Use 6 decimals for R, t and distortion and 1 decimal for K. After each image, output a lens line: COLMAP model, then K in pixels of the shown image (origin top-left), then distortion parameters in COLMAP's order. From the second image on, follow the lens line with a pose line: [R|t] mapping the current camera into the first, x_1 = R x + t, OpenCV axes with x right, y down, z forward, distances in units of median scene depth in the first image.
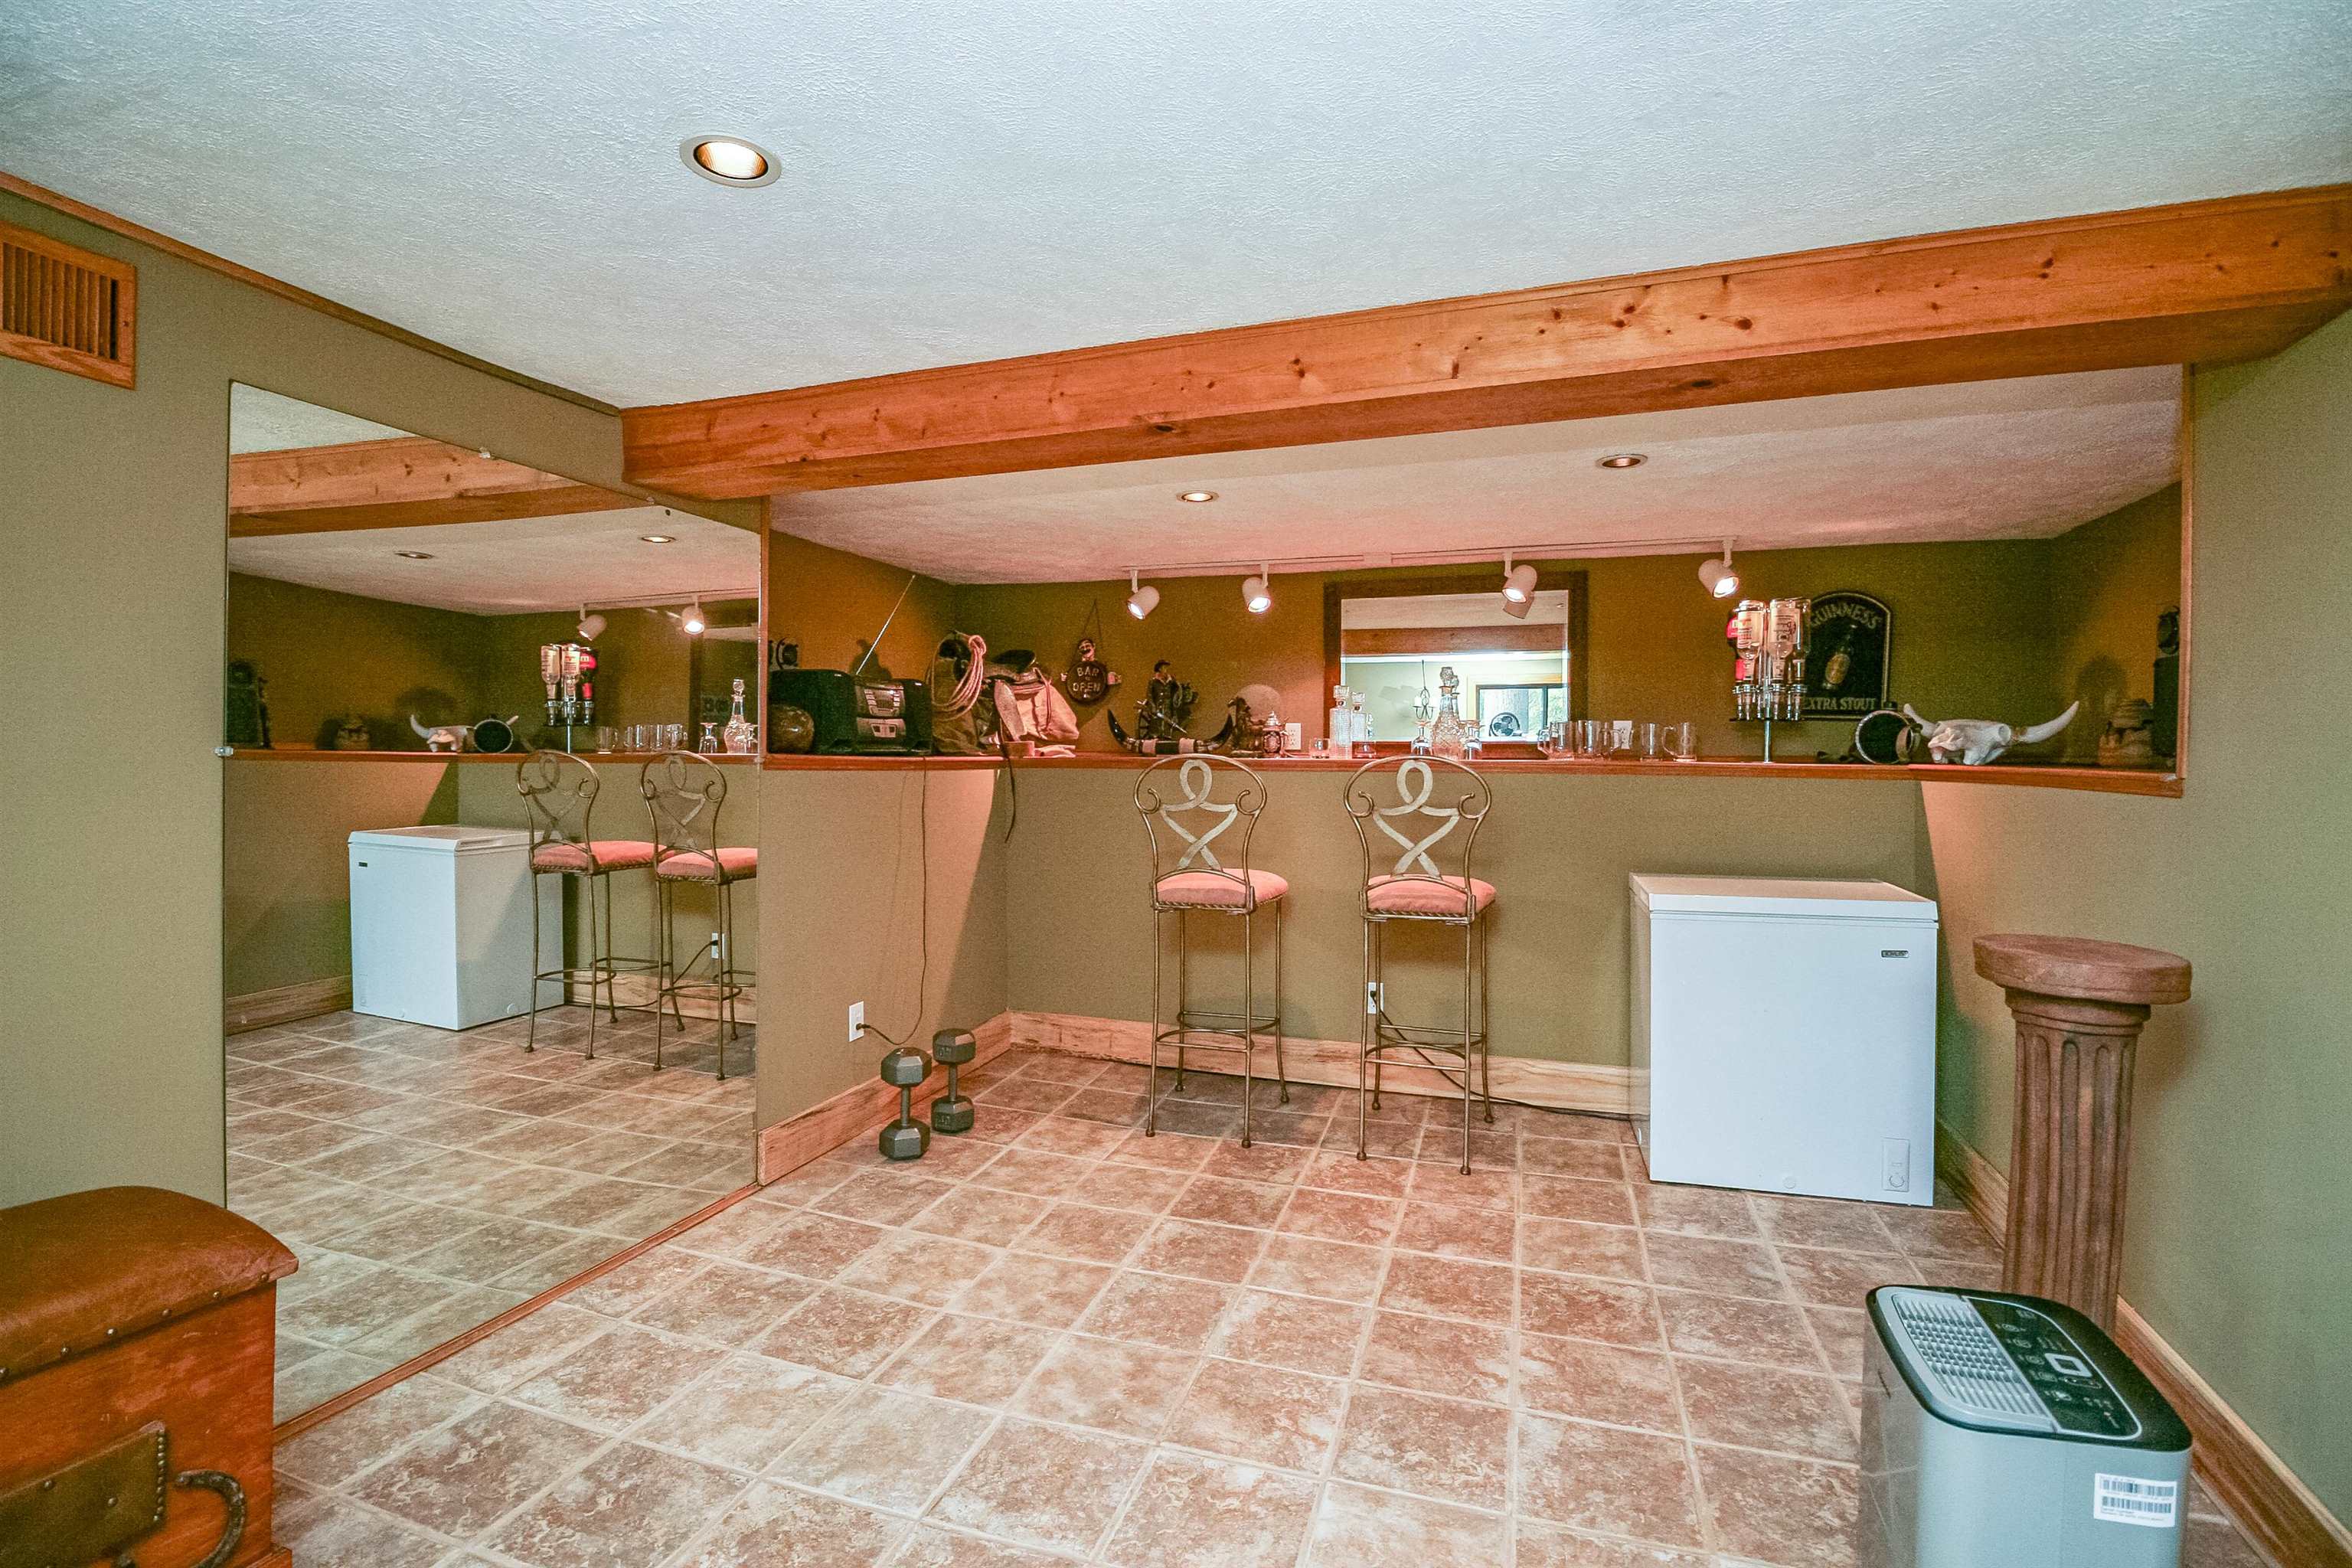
lens RADIAL K [[1077.0, 0, 1176.0], [0, 1077.0, 784.0], [0, 0, 1]] dist [-0.000127, -0.031050]
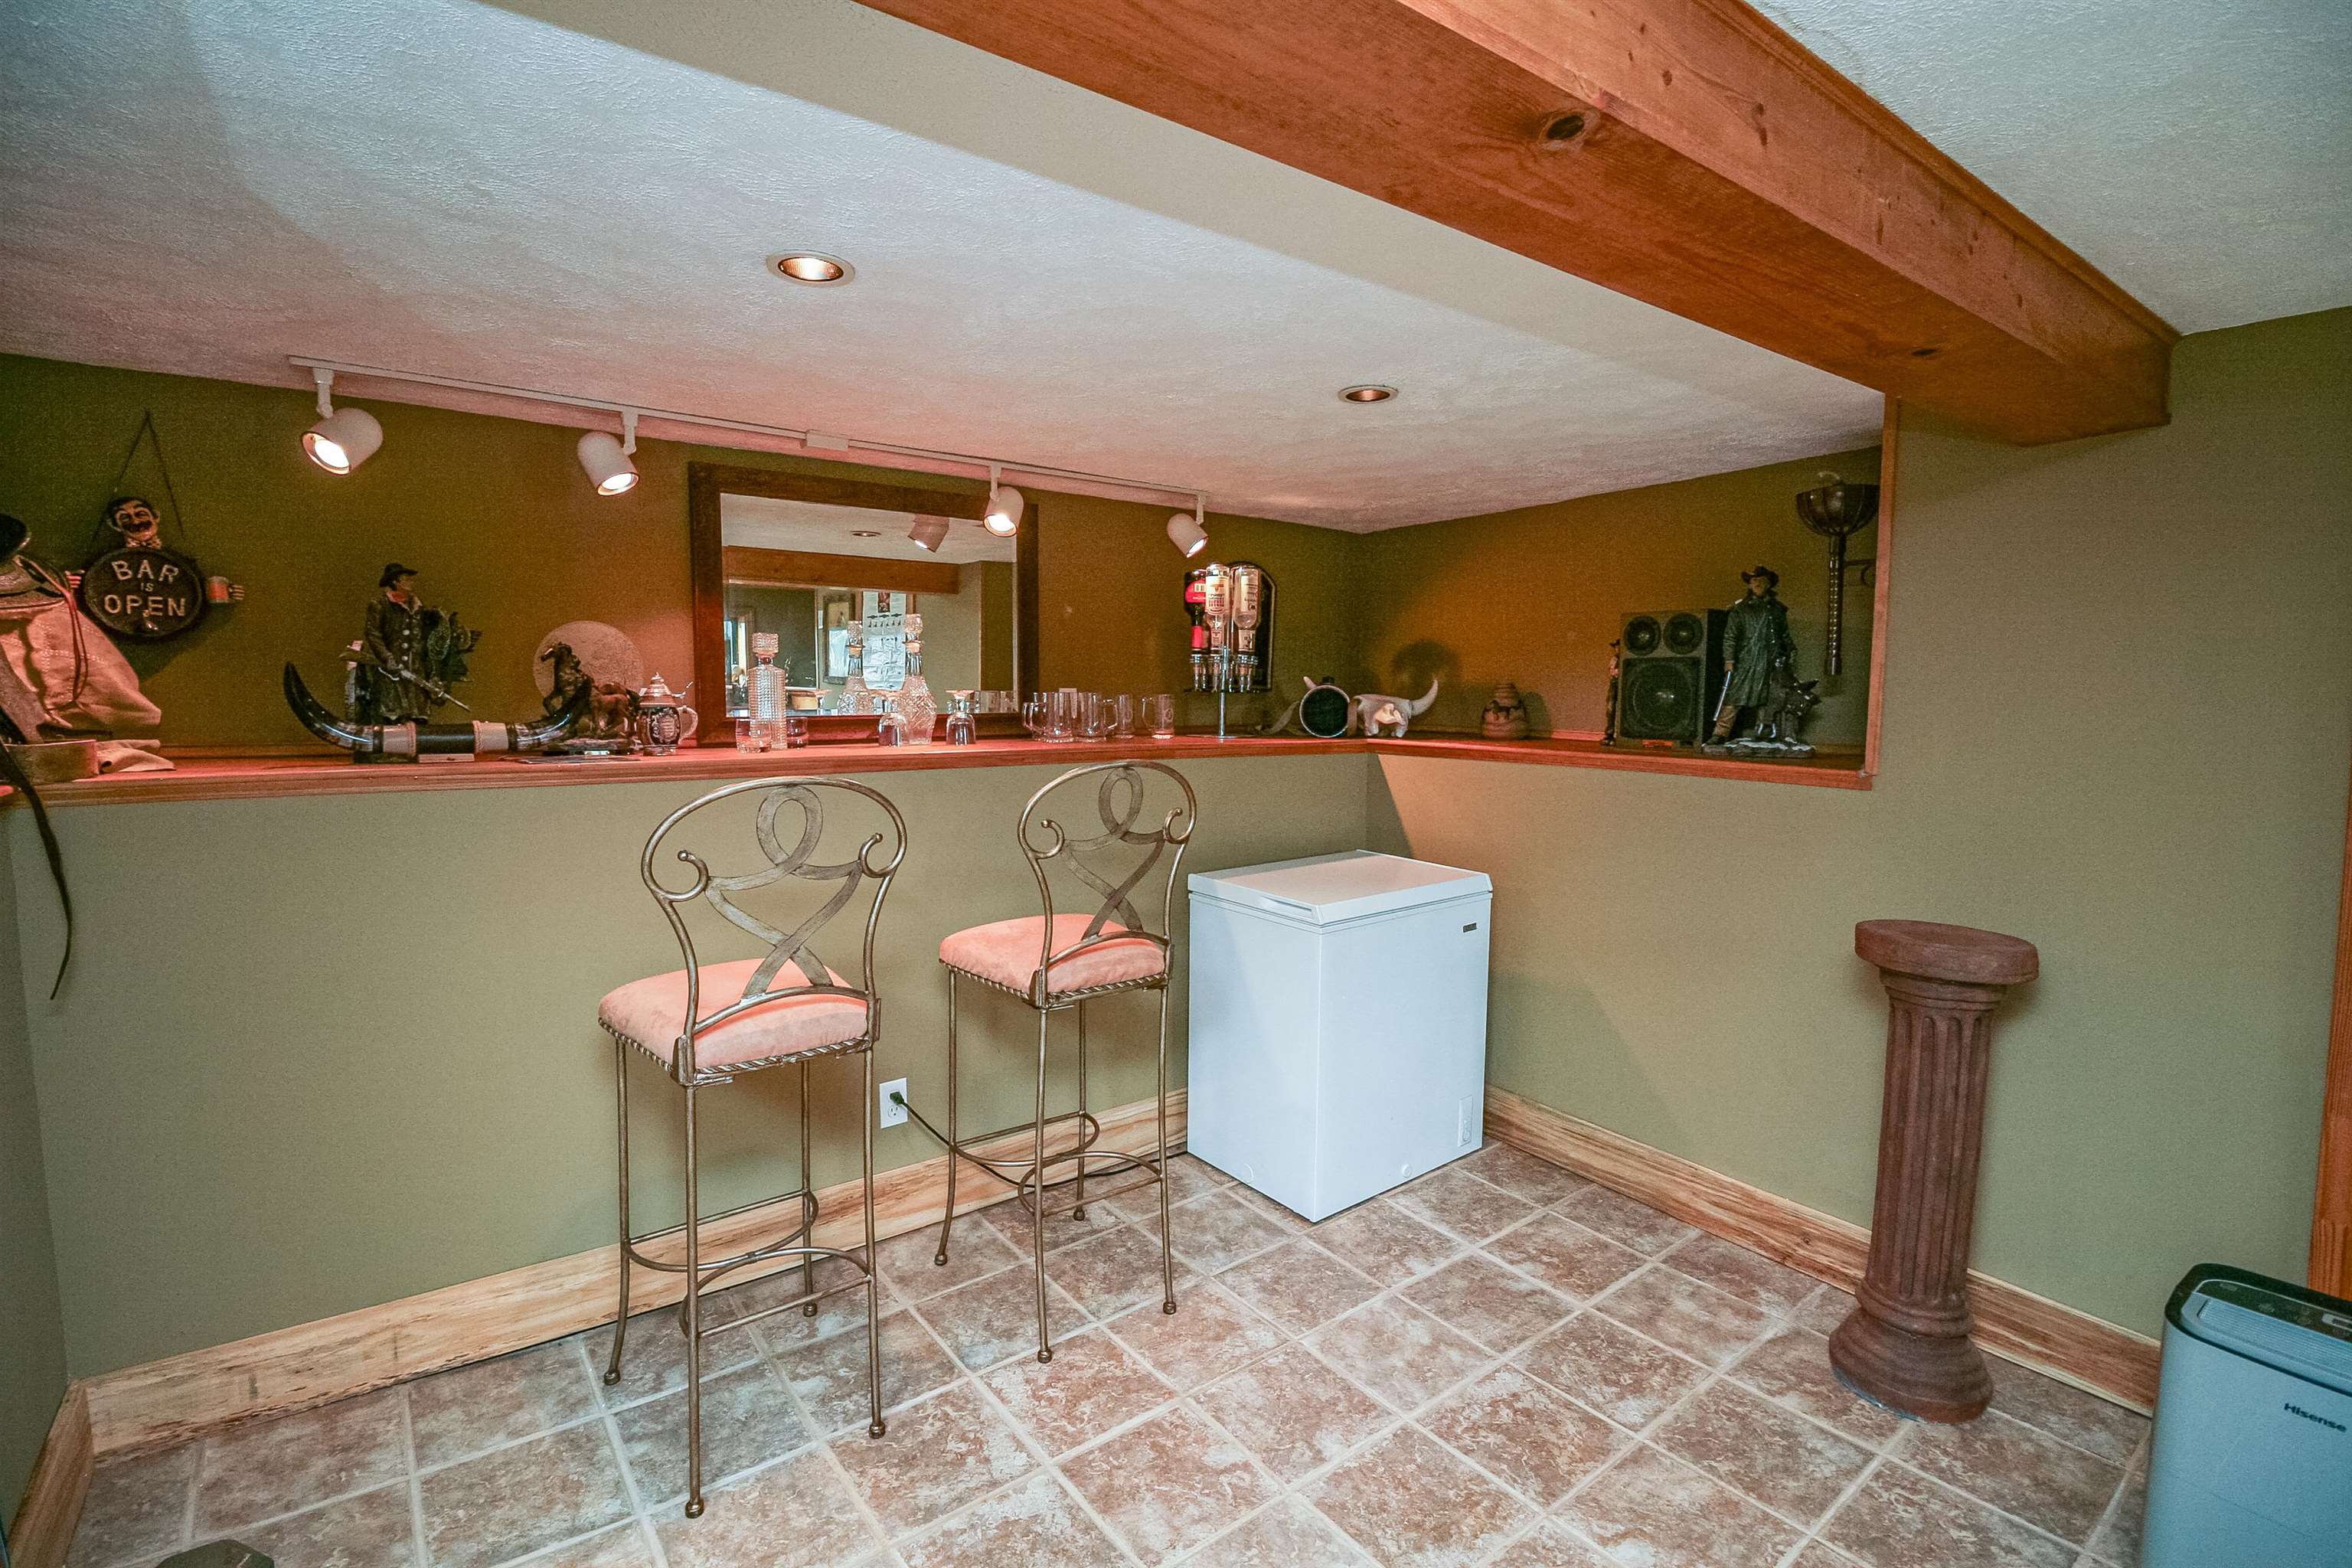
lens RADIAL K [[1076.2, 0, 1184.7], [0, 1076.2, 771.3], [0, 0, 1]] dist [-0.000662, -0.014257]
pose [[0.560188, -0.065875, 0.825742, -0.296482], [0.016569, 0.997525, 0.068339, -0.060763], [-0.828200, -0.024601, 0.559893, 0.534906]]
